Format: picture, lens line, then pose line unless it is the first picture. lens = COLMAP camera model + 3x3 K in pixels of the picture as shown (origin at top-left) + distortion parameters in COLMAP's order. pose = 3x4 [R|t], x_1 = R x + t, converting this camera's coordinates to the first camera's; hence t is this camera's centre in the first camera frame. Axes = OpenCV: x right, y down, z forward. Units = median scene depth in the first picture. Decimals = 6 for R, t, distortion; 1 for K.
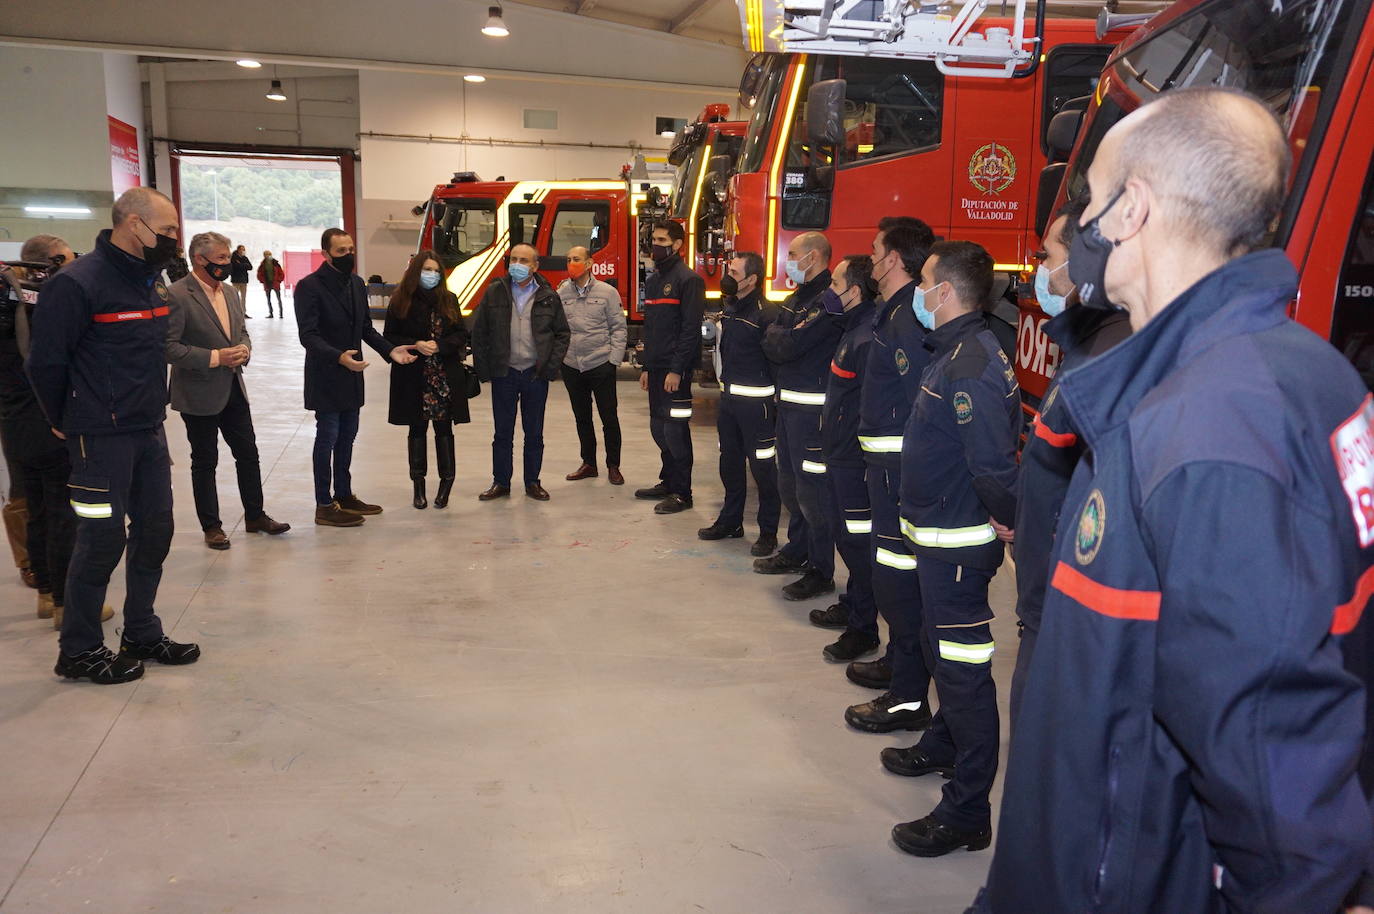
lens RADIAL K [[985.5, 0, 678.9], [0, 985.5, 469.0], [0, 0, 1]] dist [-0.035464, 0.037965]
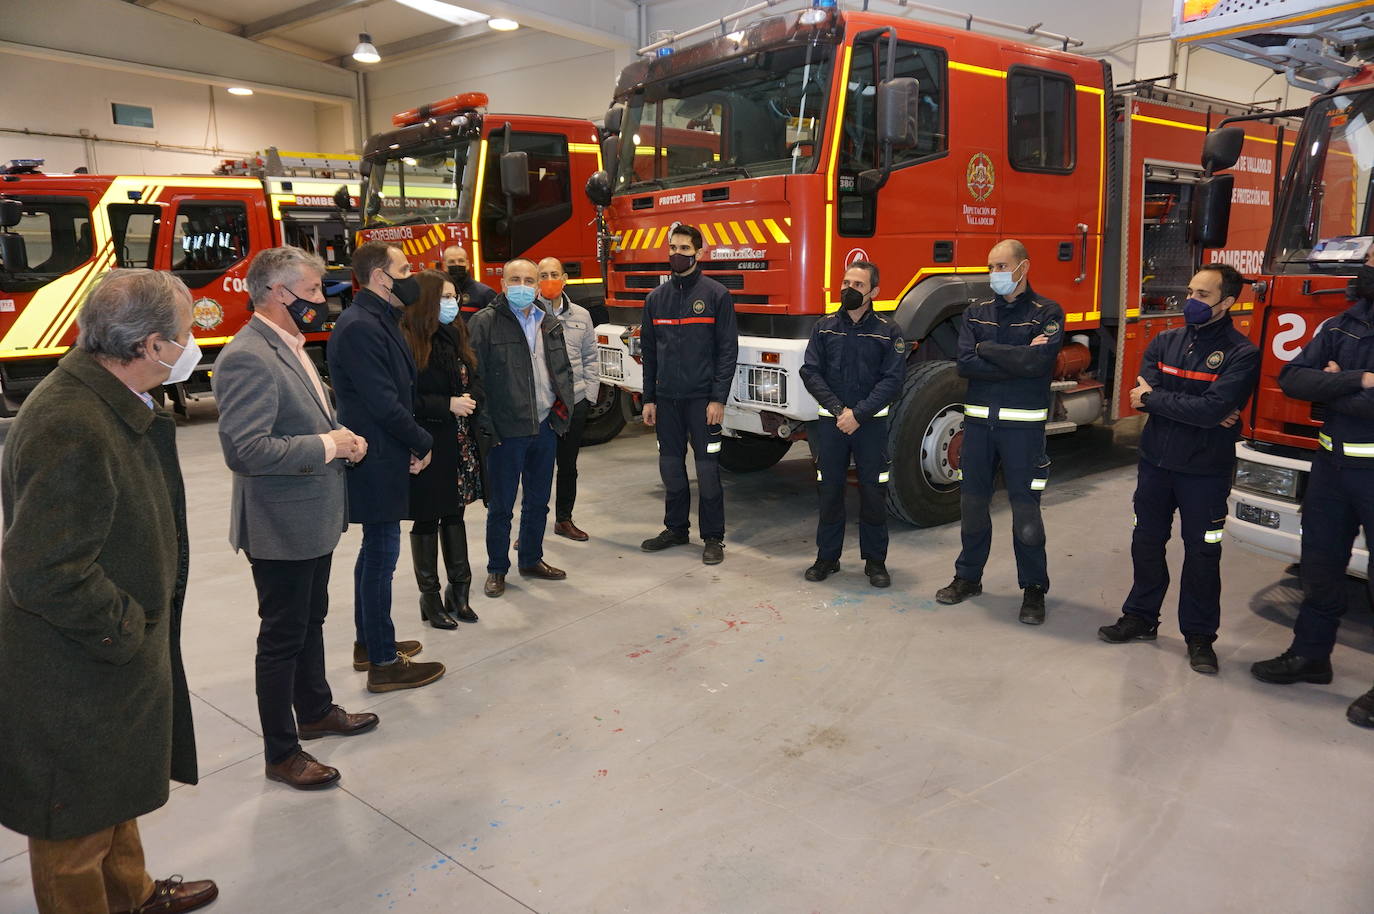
lens RADIAL K [[918.7, 0, 685.2], [0, 918.7, 464.1], [0, 0, 1]] dist [-0.055301, 0.044920]
pose [[0.801893, -0.152157, 0.577768, -0.509509], [0.145646, 0.987638, 0.057954, -0.095691], [-0.579444, 0.037677, 0.814141, 0.366900]]
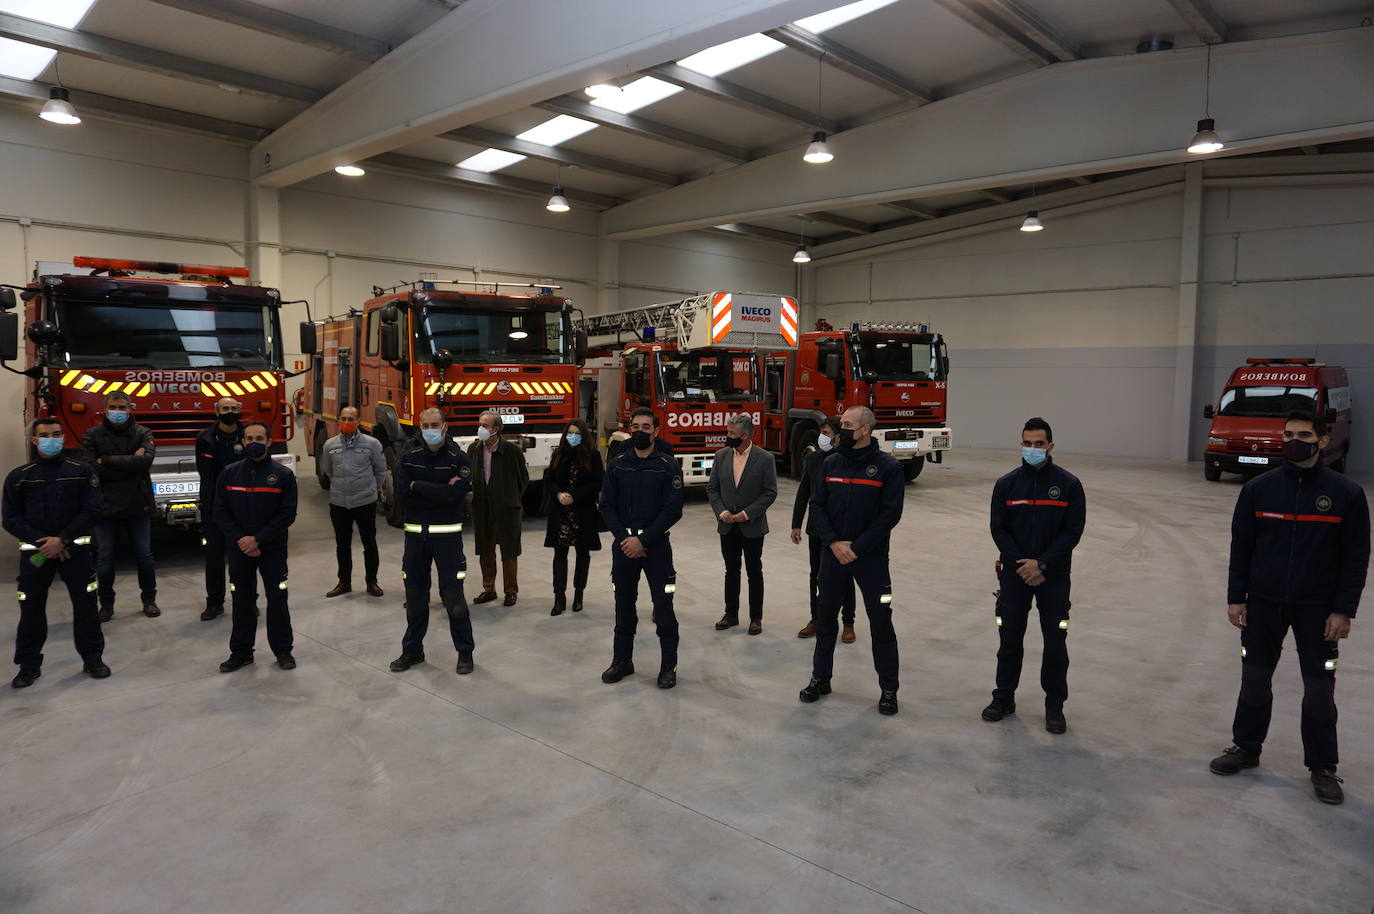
lens RADIAL K [[918.7, 0, 688.1], [0, 918.7, 450.4], [0, 0, 1]] dist [-0.055301, 0.044920]
pose [[-0.536190, -0.096682, 0.838542, -1.693362], [0.150918, 0.966431, 0.207929, -0.474558], [-0.830496, 0.238041, -0.503600, 1.758443]]
